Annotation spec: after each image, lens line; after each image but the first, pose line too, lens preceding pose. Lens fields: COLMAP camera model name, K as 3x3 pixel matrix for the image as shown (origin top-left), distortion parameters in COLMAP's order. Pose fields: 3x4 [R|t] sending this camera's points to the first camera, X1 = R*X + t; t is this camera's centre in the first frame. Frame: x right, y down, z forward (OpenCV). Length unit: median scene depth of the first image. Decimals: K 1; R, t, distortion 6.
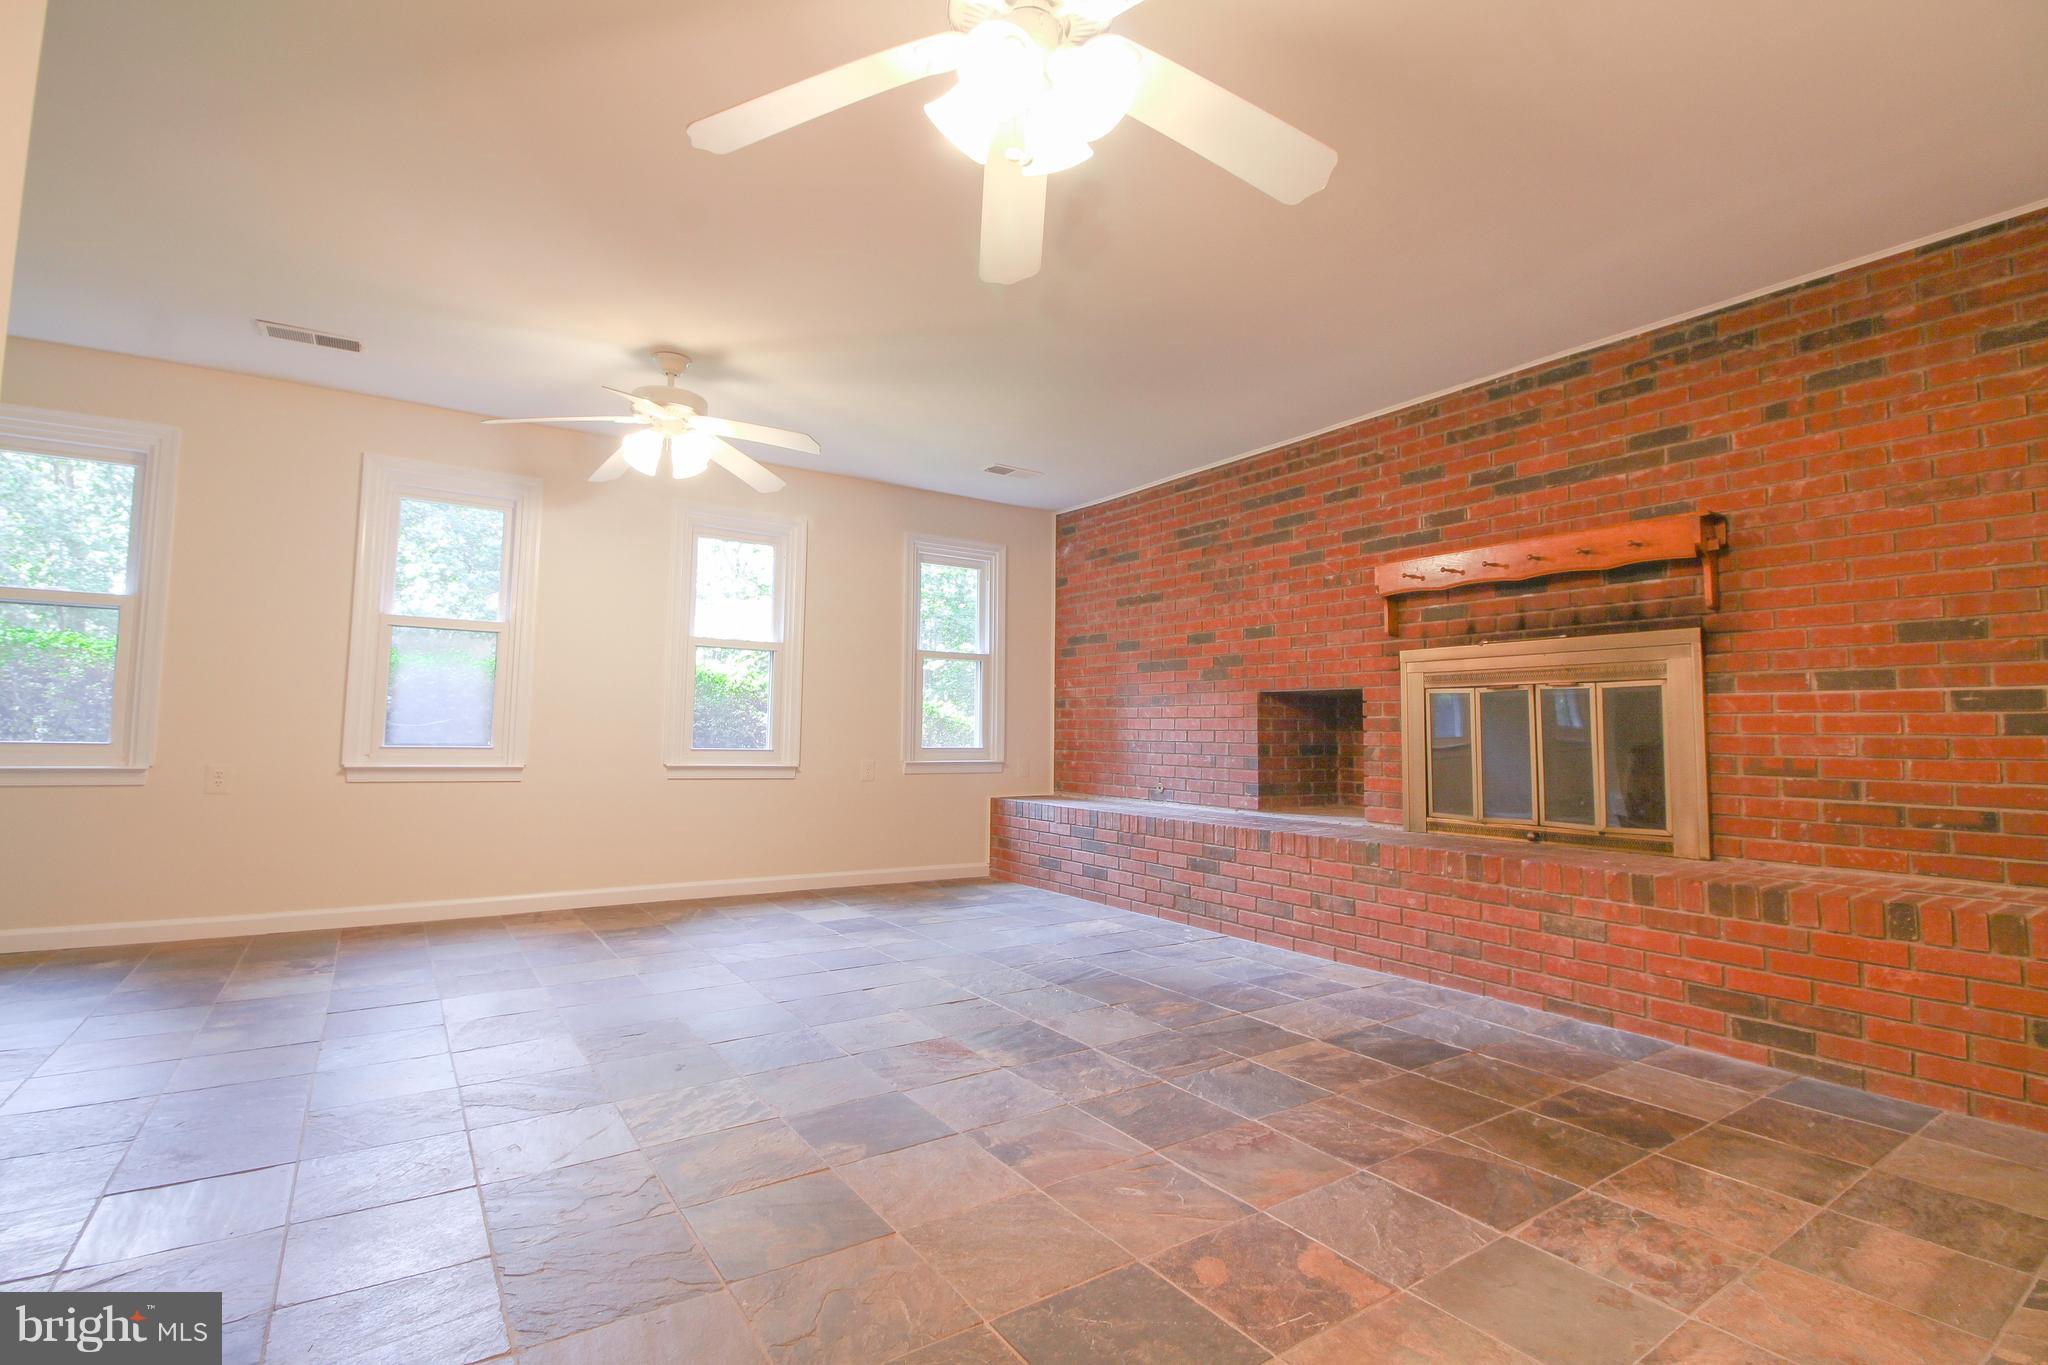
lens RADIAL K [[927.6, 0, 1032.2], [0, 927.6, 675.1], [0, 0, 1]] dist [-0.022380, -0.000421]
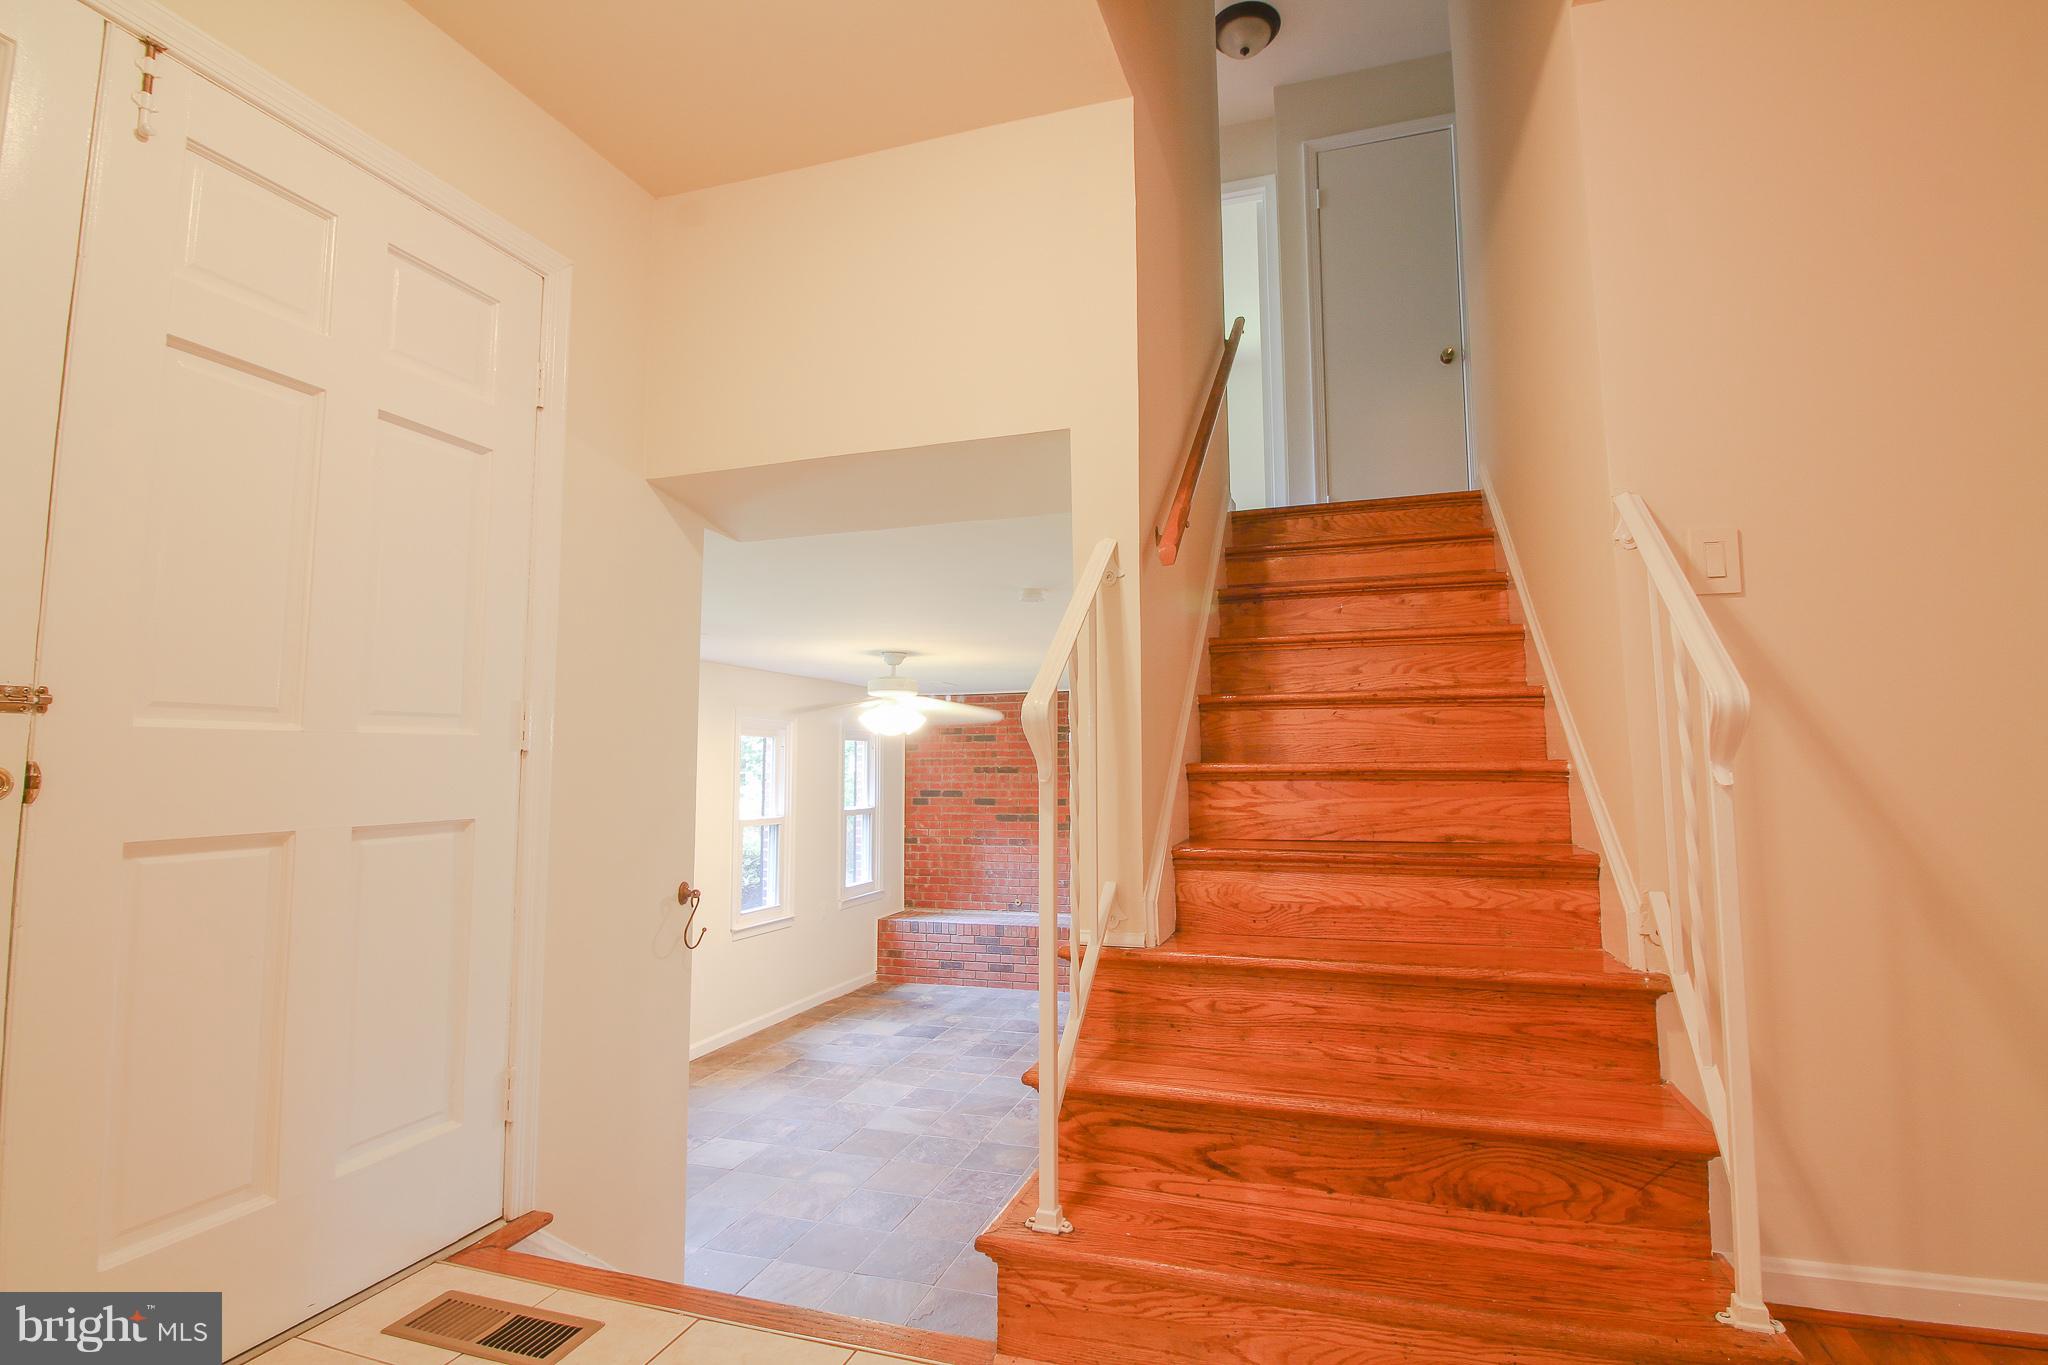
lens RADIAL K [[955.8, 0, 1034.1], [0, 955.8, 667.8], [0, 0, 1]] dist [-0.017294, -0.000251]
pose [[0.792741, 0.042322, 0.608088, -0.950577], [-0.016420, 0.998707, -0.048102, -0.215798], [-0.609337, 0.028148, 0.792411, -0.270583]]
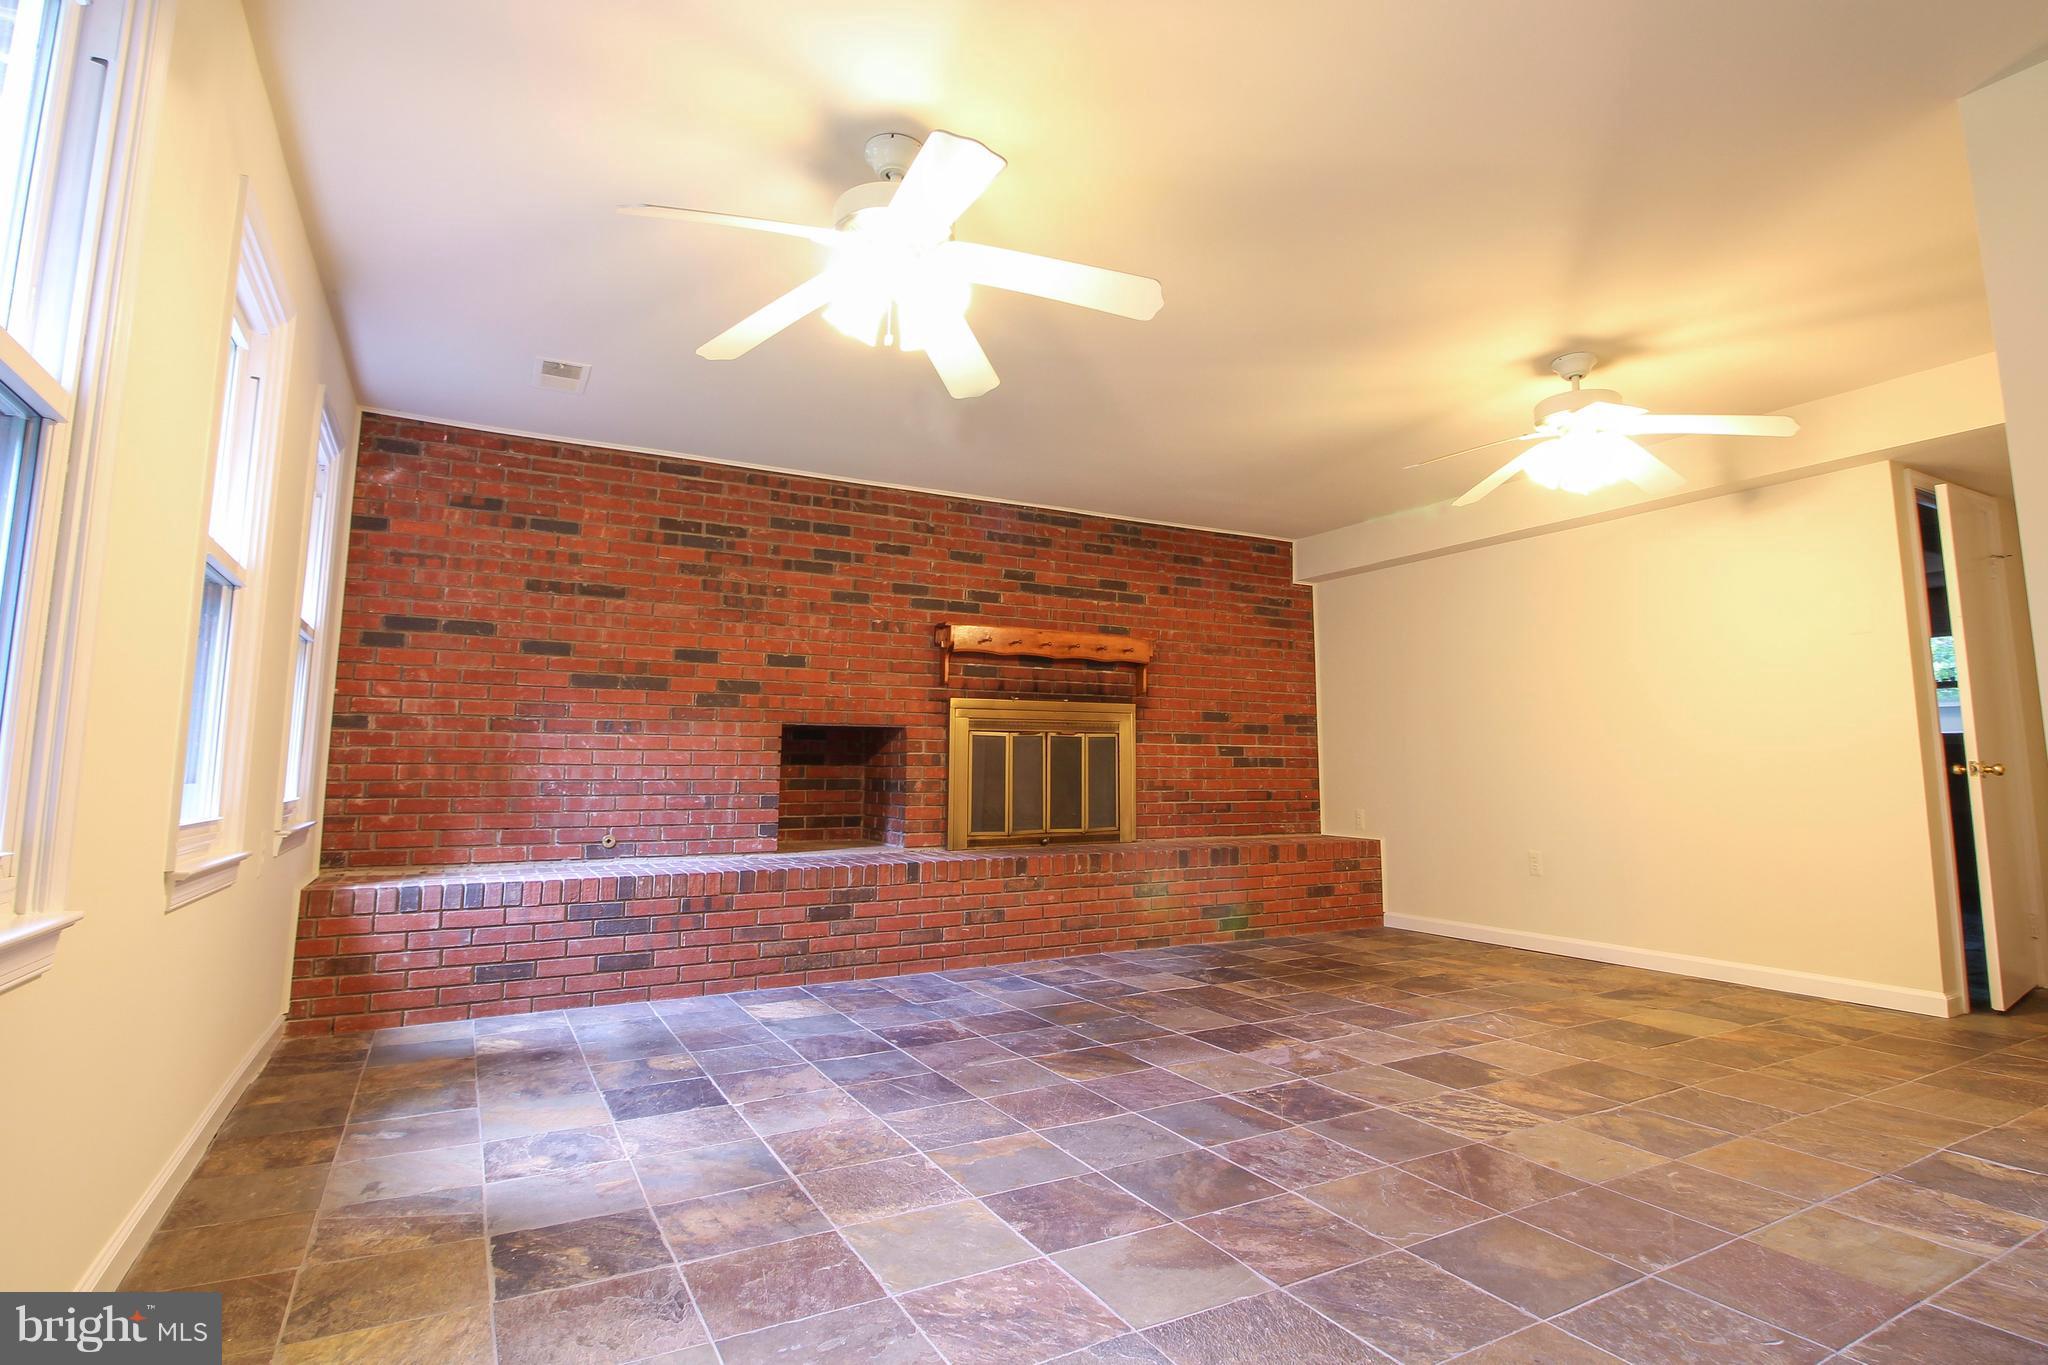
lens RADIAL K [[1043.0, 0, 1028.8], [0, 1043.0, 633.8], [0, 0, 1]] dist [-0.001897, -0.000935]
pose [[0.099540, 0.116164, 0.988230, -0.857394], [-0.061796, 0.991967, -0.110379, 0.031225], [-0.993113, -0.050082, 0.105919, 0.702646]]
